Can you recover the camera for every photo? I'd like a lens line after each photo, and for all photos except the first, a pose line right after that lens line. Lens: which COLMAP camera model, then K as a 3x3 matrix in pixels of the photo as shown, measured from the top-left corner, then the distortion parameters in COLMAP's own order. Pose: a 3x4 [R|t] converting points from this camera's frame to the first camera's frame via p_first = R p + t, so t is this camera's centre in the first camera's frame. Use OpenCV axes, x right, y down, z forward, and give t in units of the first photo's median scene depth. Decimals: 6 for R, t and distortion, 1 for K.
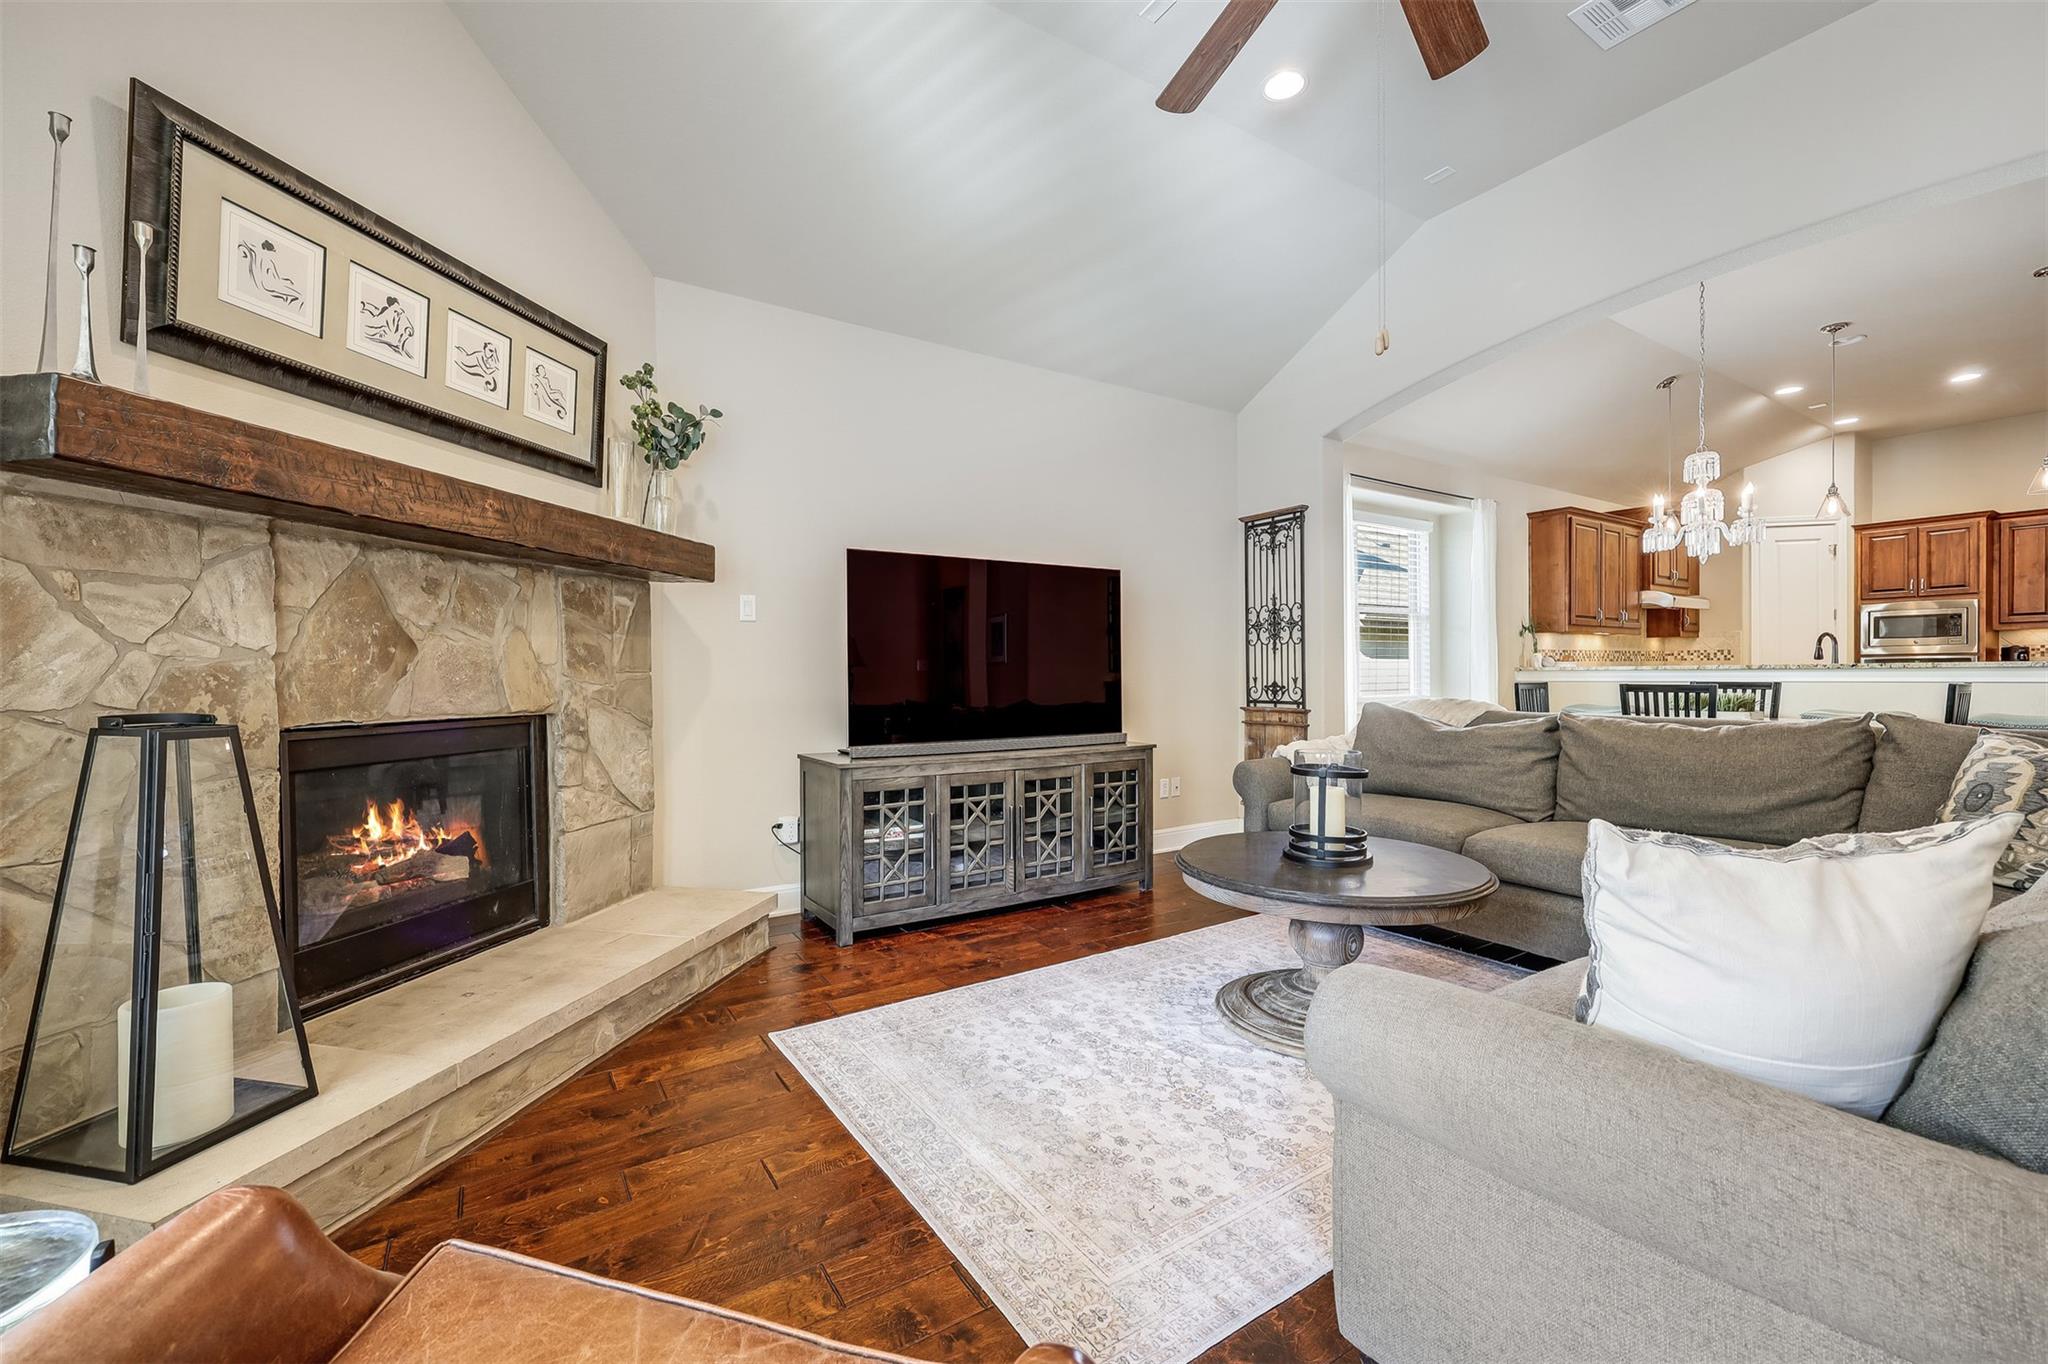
lens RADIAL K [[825.9, 0, 1014.9], [0, 825.9, 681.9], [0, 0, 1]] dist [0.000158, 0.000029]
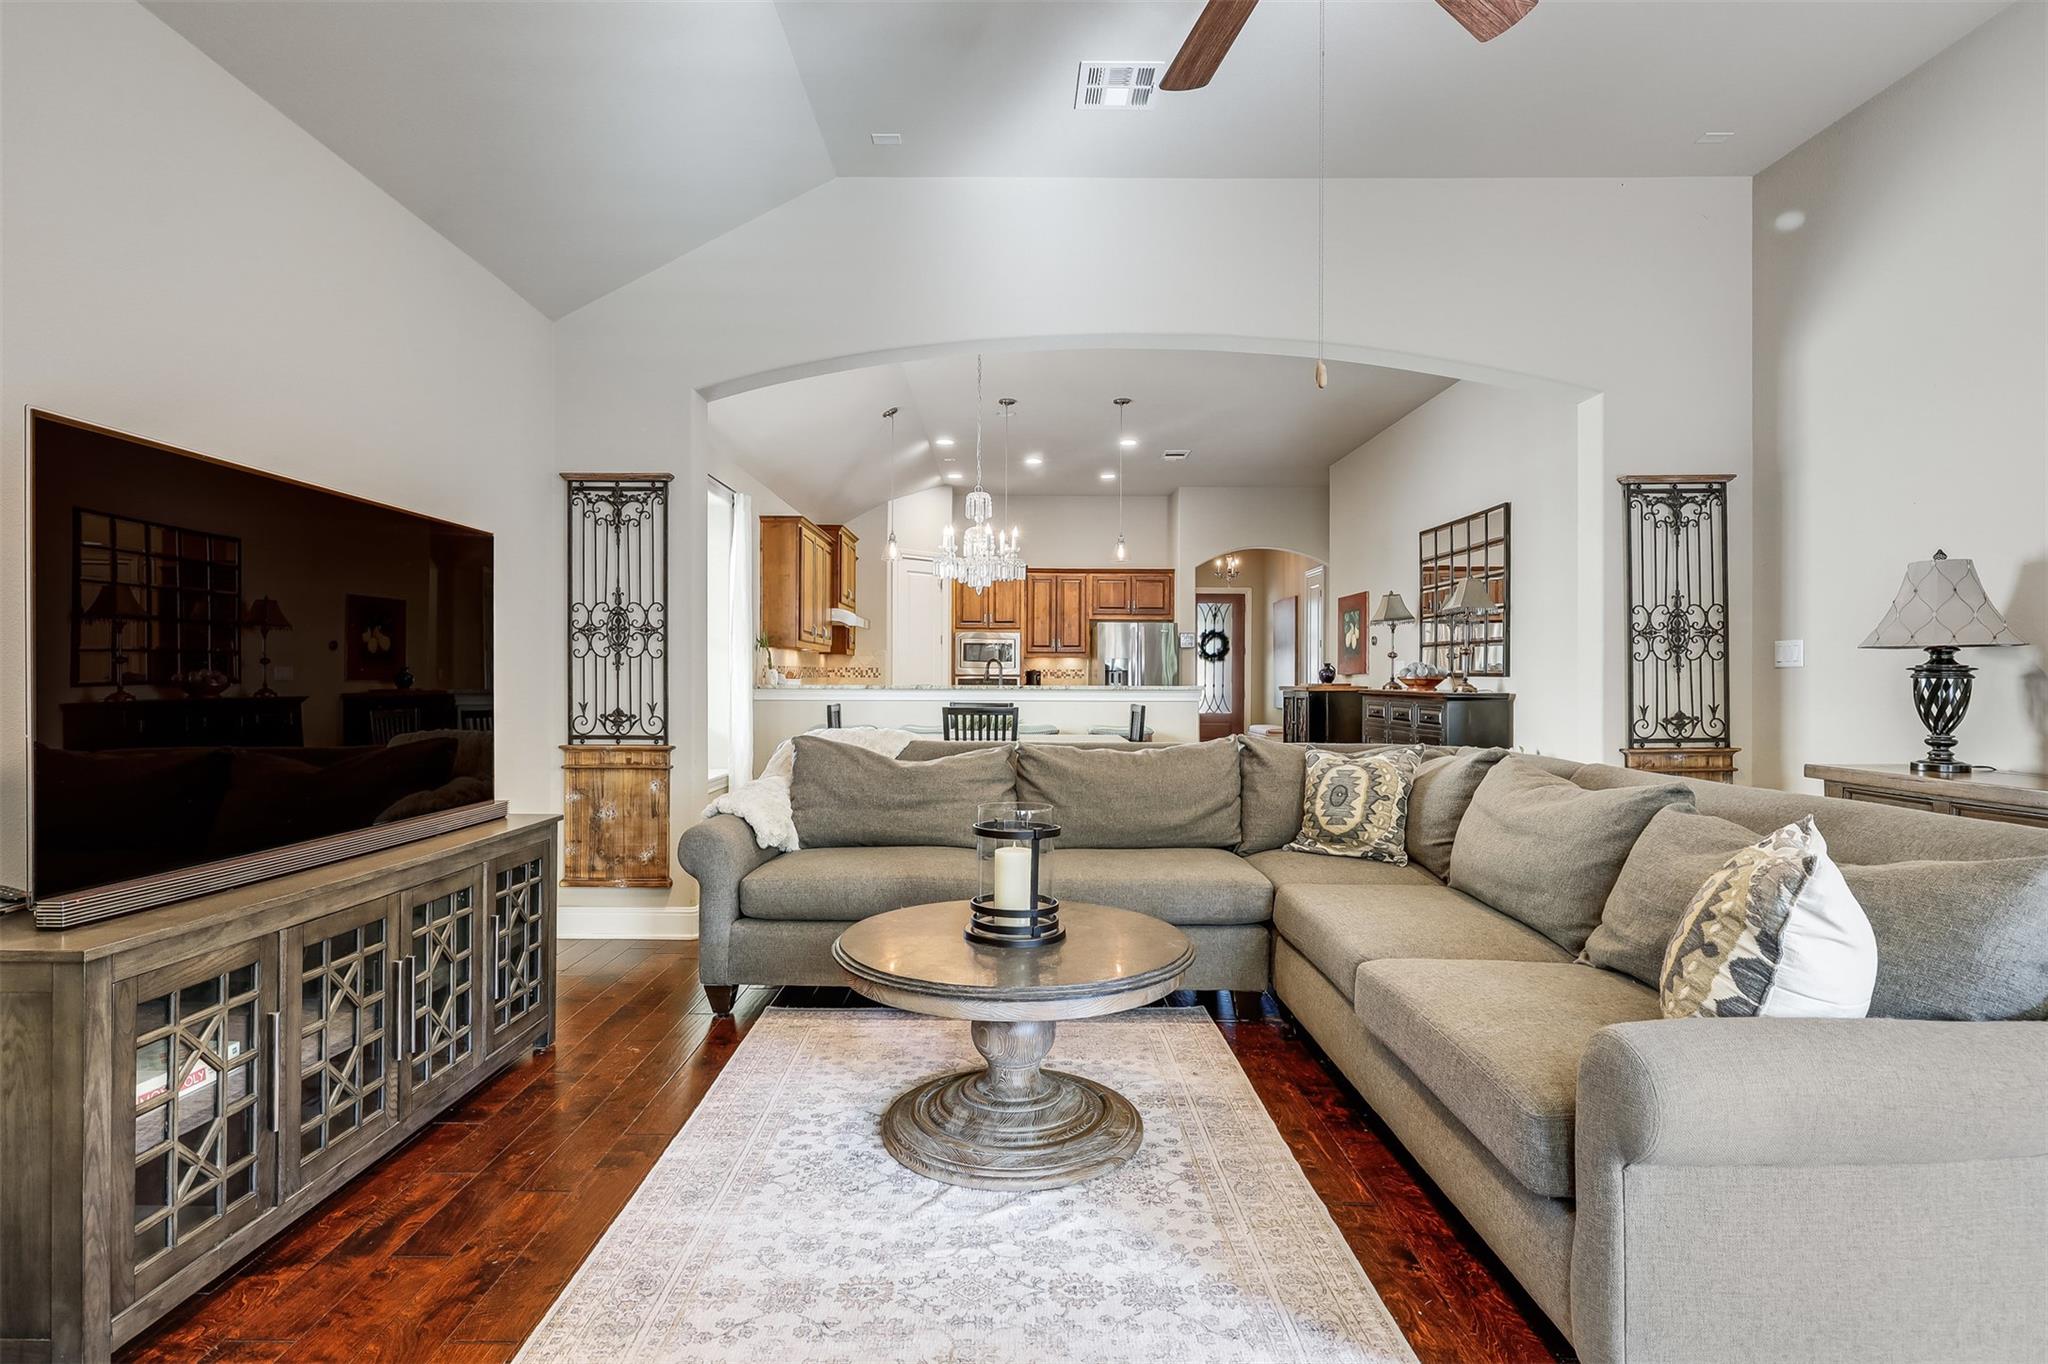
lens RADIAL K [[1014.6, 0, 1015.9], [0, 1014.6, 683.5], [0, 0, 1]] dist [-0.003998, -0.000161]
pose [[0.539931, 0.005709, 0.841690, -0.360252], [0.000283, 0.999976, -0.006963, -0.023968], [-0.841709, 0.003998, 0.539916, 0.335446]]
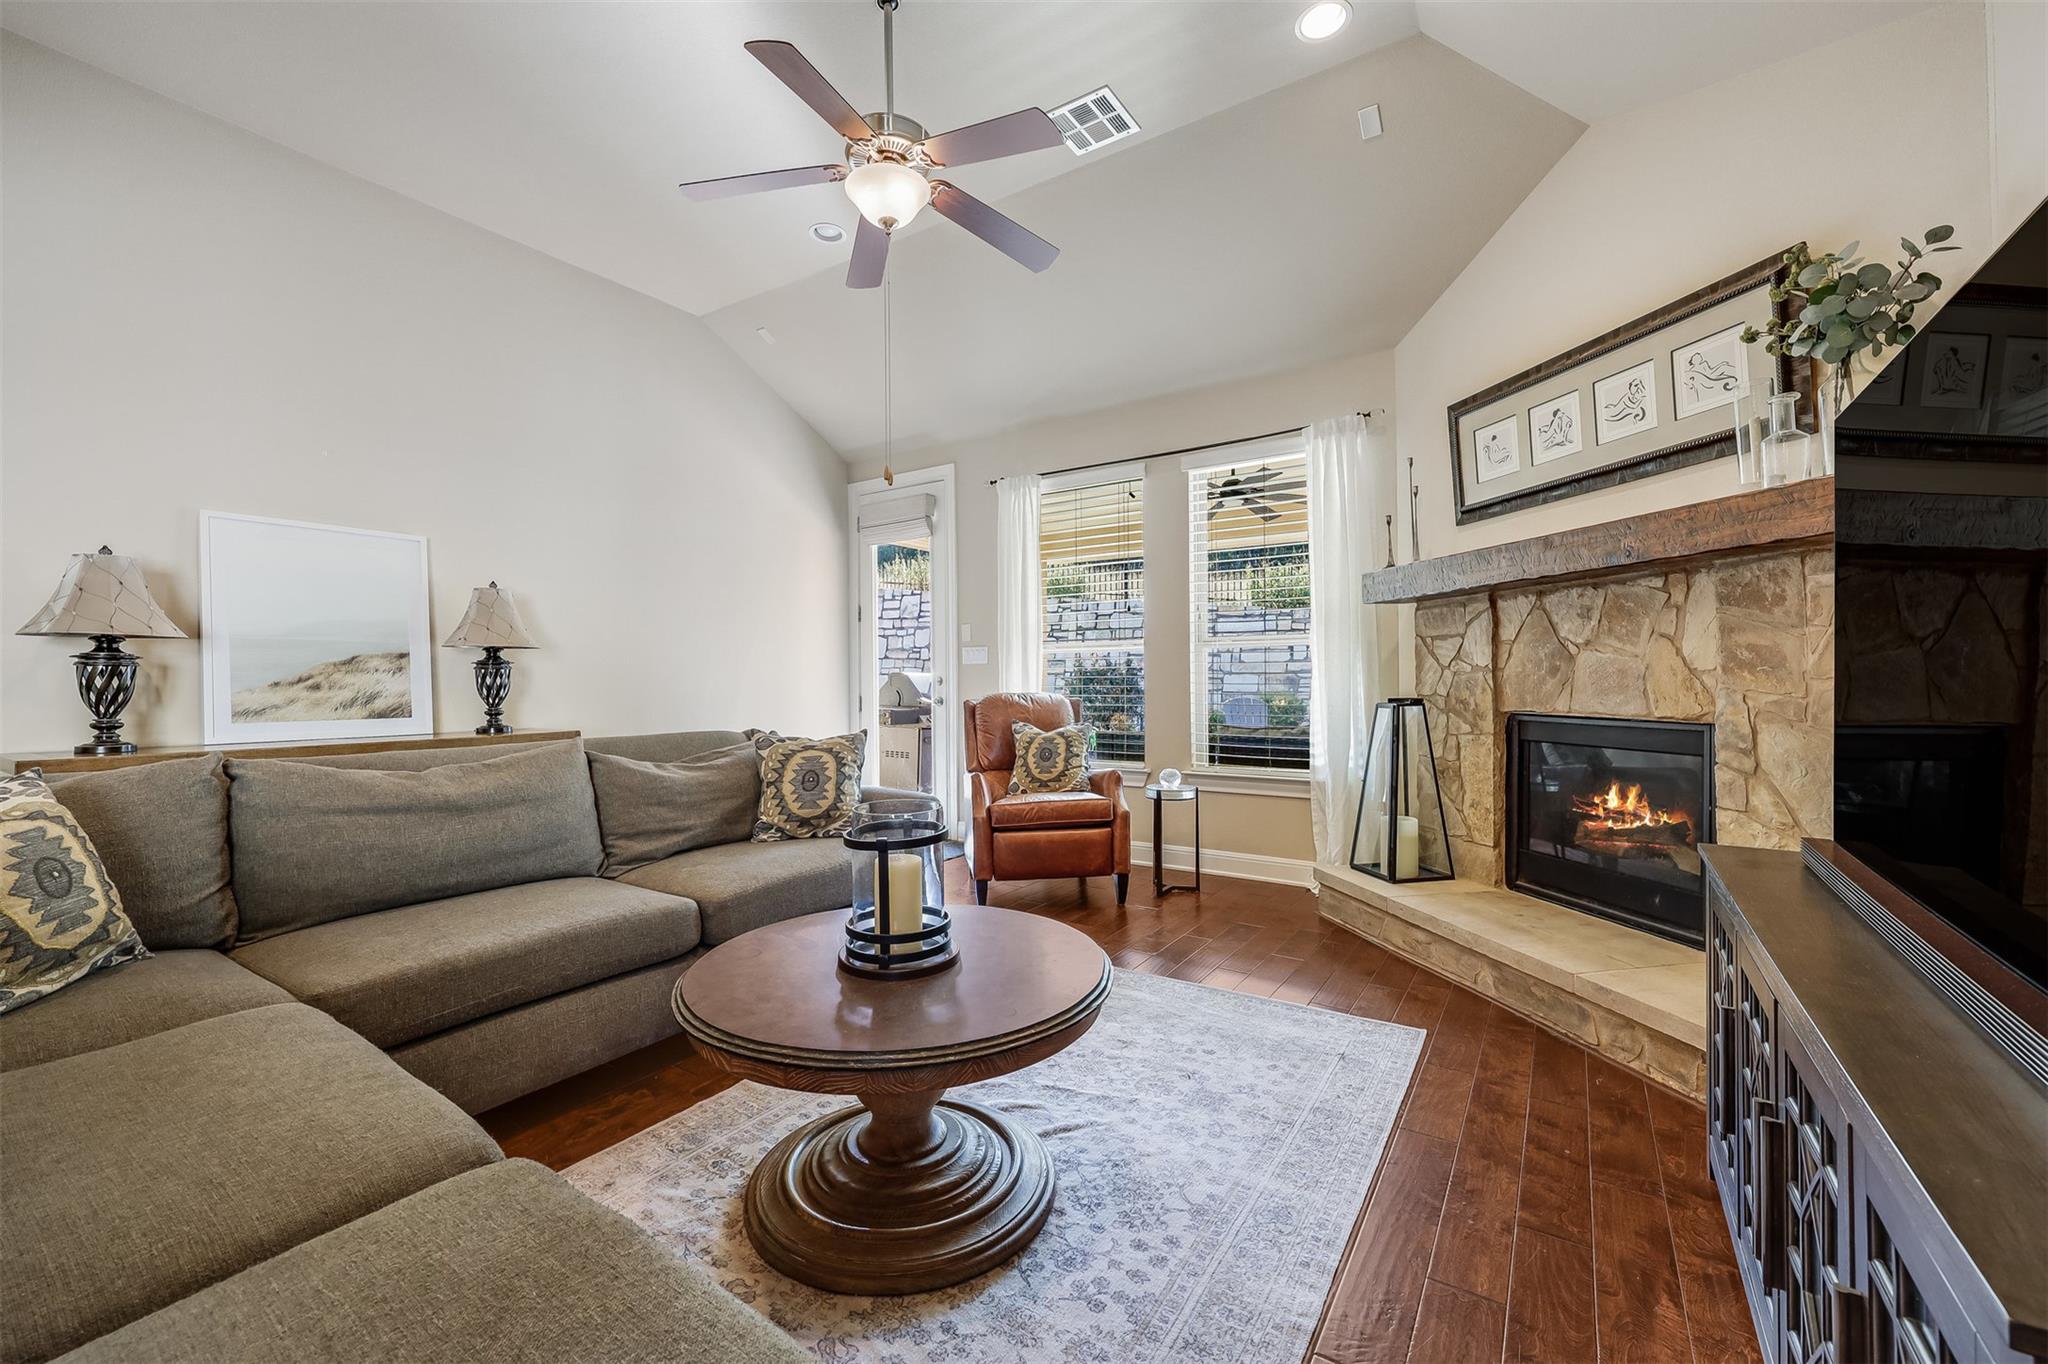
lens RADIAL K [[825.9, 0, 1014.9], [0, 825.9, 681.9], [0, 0, 1]] dist [0.000158, 0.000029]
pose [[-0.918712, 0.013444, -0.394700, 0.417985], [0.009194, 0.999878, 0.012657, -0.021905], [0.394822, 0.007999, -0.918723, 1.257133]]
